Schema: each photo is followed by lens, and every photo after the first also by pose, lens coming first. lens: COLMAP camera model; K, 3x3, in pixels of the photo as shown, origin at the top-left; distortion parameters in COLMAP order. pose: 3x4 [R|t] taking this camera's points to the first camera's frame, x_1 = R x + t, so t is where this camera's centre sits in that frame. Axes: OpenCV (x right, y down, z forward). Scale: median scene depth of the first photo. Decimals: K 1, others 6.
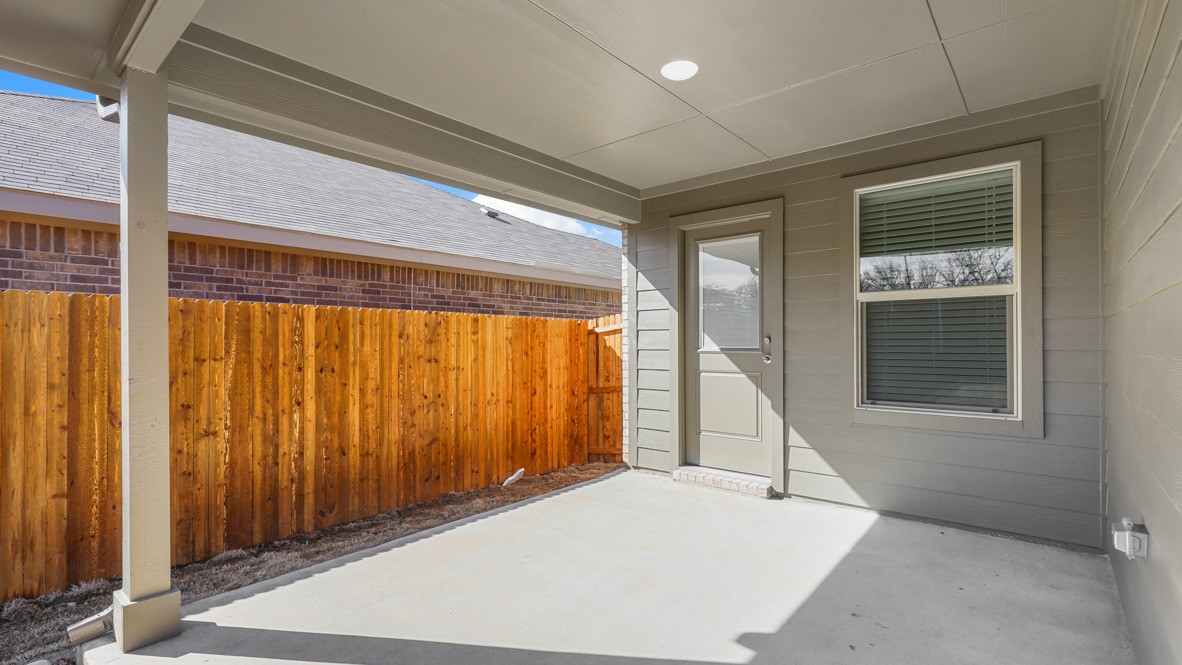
lens RADIAL K [[538.2, 0, 594.4], [0, 538.2, 341.1], [0, 0, 1]] dist [0.001437, -0.000215]
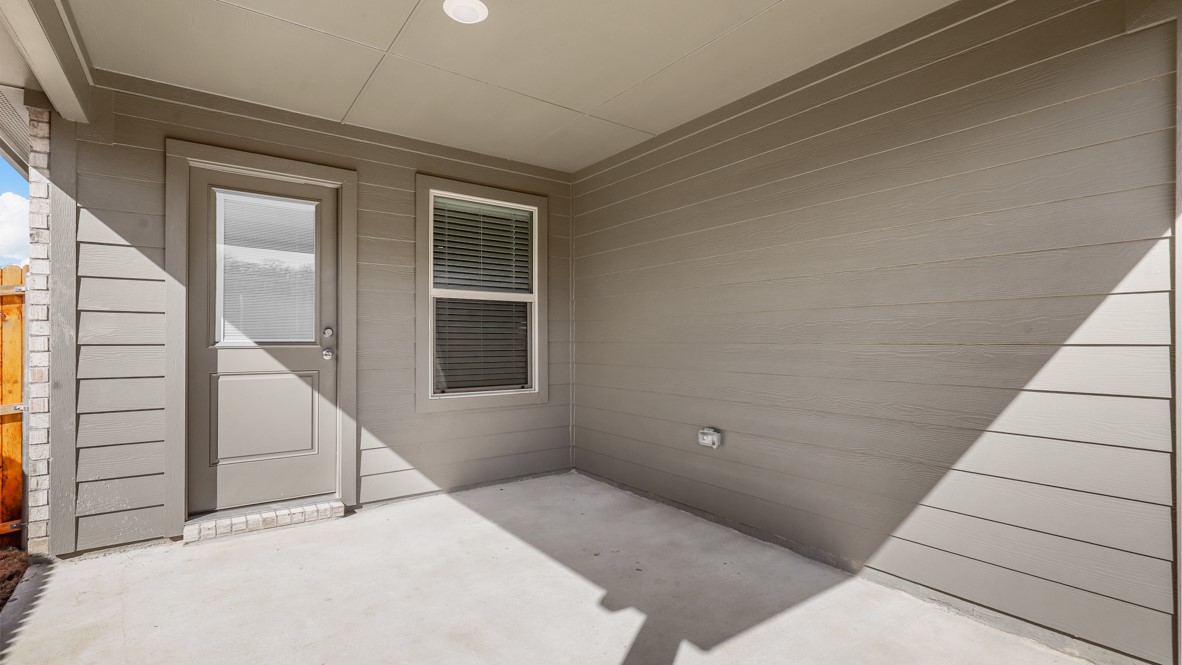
lens RADIAL K [[538.2, 0, 593.9], [0, 538.2, 333.9], [0, 0, 1]] dist [0.001437, -0.000215]
pose [[0.228089, 0.011553, 0.973572, -0.424330], [-0.009603, 0.999908, -0.009616, 0.005961], [-0.973593, -0.007156, 0.228179, 0.418078]]
